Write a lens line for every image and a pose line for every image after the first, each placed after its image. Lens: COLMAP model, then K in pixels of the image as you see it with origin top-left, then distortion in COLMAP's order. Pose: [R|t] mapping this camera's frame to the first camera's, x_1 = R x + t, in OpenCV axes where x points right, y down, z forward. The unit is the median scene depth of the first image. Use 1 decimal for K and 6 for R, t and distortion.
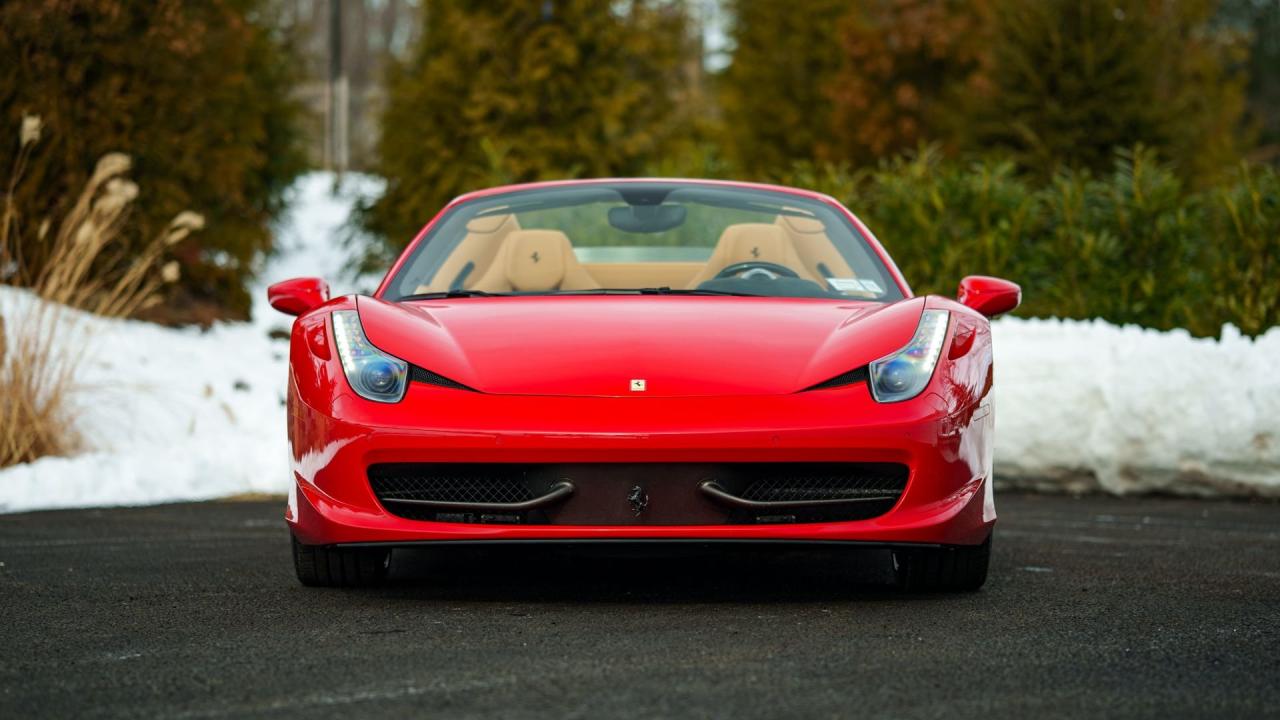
lens RADIAL K [[3685.2, 0, 638.9], [0, 3685.2, 421.2], [0, 0, 1]] dist [0.602645, 1.165810]
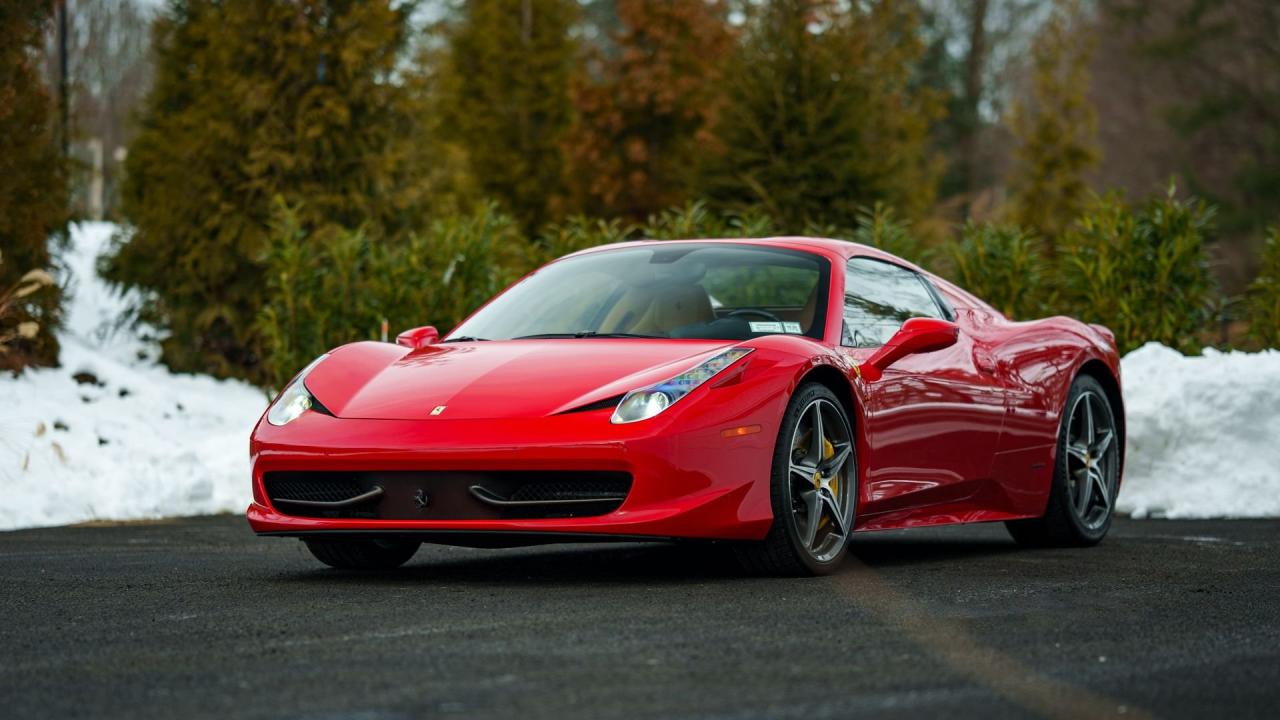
lens RADIAL K [[3998.5, 0, 641.4], [0, 3998.5, 393.0], [0, 0, 1]] dist [0.810593, -0.731025]
pose [[0.995499, -0.007721, 0.094456, -0.049550], [0.009718, 0.999738, -0.020704, 0.006957], [-0.094272, 0.021529, 0.995314, -0.185241]]
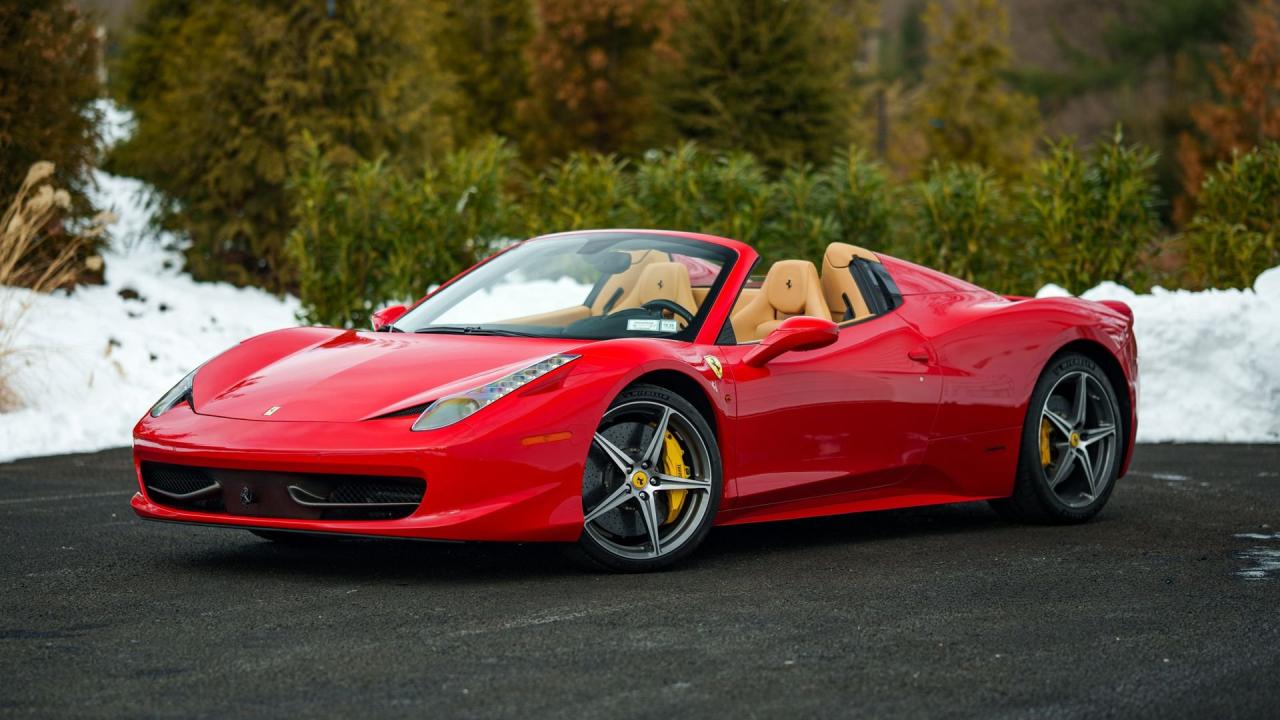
lens RADIAL K [[3802.2, 0, 640.0], [0, 3802.2, 360.0], [0, 0, 1]] dist [0.837743, -0.507720]
pose [[0.991685, -0.008754, 0.128392, -0.096912], [0.006187, 0.999773, 0.020377, -0.027491], [-0.128542, -0.019413, 0.991514, -0.245503]]
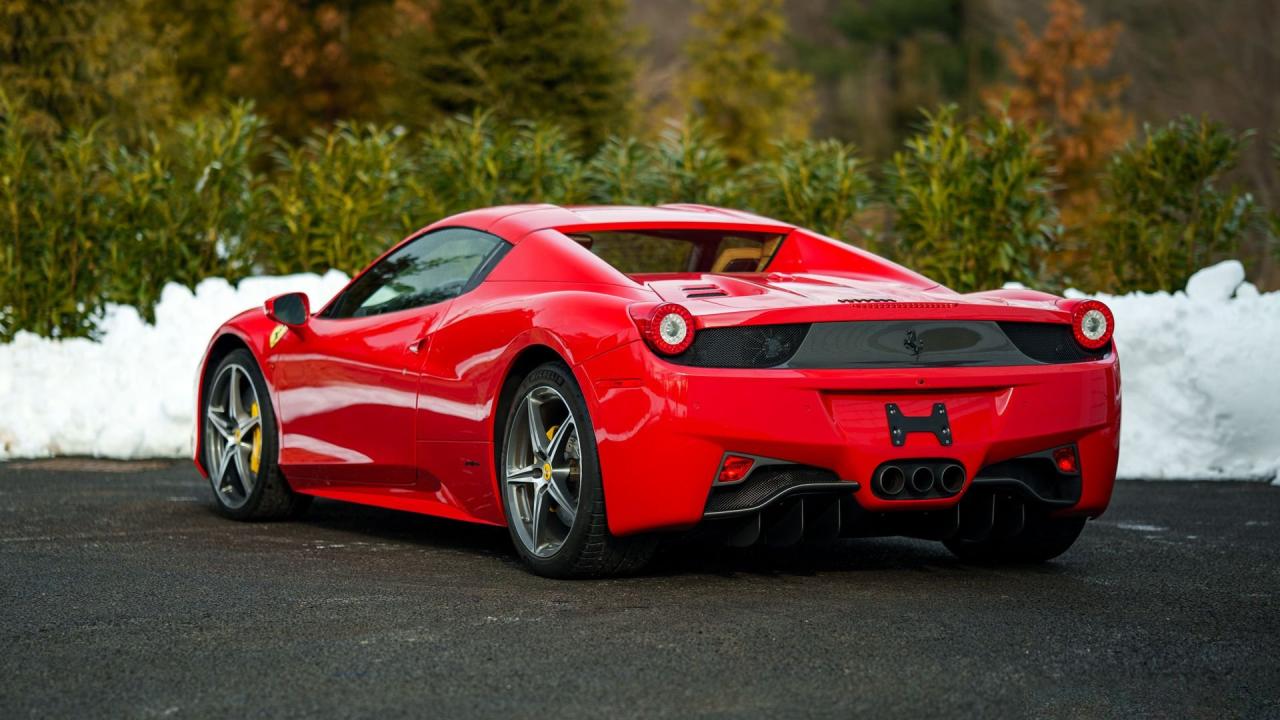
lens RADIAL K [[3998.5, 0, 641.4], [0, 3998.5, 393.0], [0, 0, 1]] dist [0.810593, -0.731025]
pose [[0.976230, -0.008229, 0.216580, -0.112926], [0.002418, 0.999630, 0.027080, -0.026551], [-0.216723, -0.025913, 0.975889, -0.072500]]
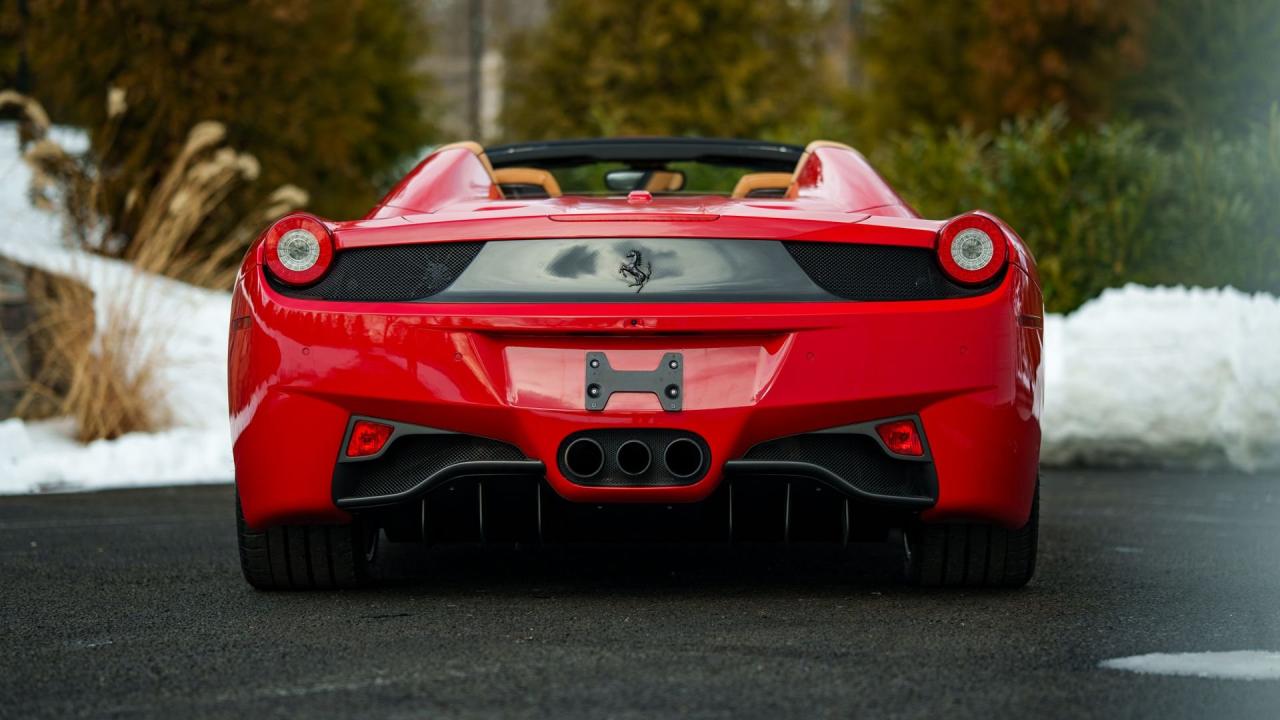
lens RADIAL K [[3683.3, 0, 641.6], [0, 3683.3, 300.7], [0, 0, 1]] dist [0.643838, 0.760689]
pose [[0.998692, -0.003045, -0.051040, 0.020177], [0.001650, 0.999625, -0.027347, 0.001617], [0.051104, 0.027227, 0.998322, 0.033620]]
